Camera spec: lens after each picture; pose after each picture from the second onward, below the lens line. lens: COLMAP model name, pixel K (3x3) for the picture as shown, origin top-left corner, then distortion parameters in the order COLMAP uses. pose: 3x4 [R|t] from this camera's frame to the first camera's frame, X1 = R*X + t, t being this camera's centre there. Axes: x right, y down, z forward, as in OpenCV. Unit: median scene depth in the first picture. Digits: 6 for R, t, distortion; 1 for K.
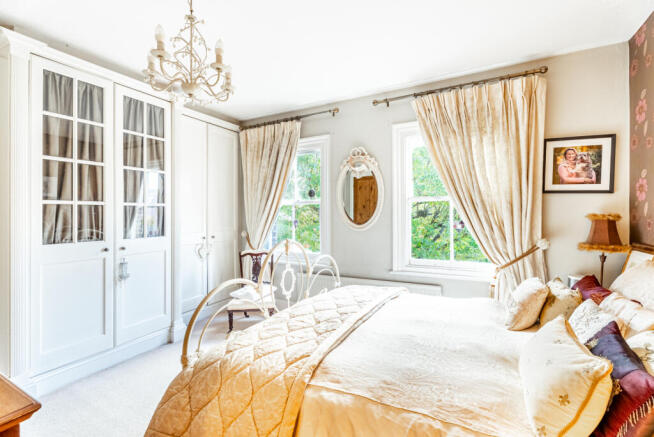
lens RADIAL K [[298.6, 0, 325.9], [0, 298.6, 215.4], [0, 0, 1]] dist [-0.000473, 0.000077]
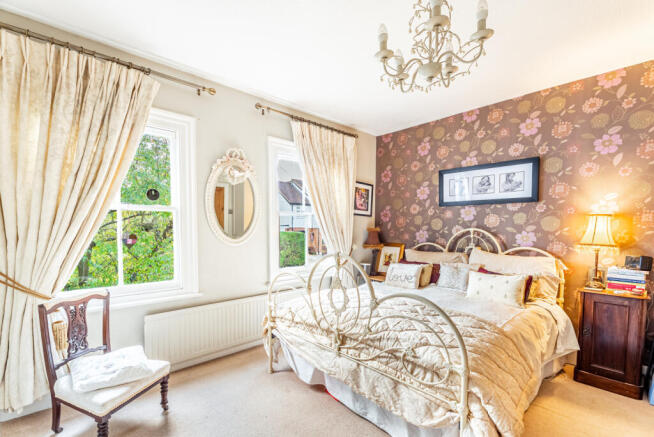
lens RADIAL K [[292.2, 0, 327.8], [0, 292.2, 245.1], [0, 0, 1]] dist [0.001240, 0.000228]
pose [[0.335002, -0.047268, 0.941031, -0.633269], [-0.003159, 0.998679, 0.051288, 0.006133], [-0.942212, -0.020154, 0.334410, 0.484661]]
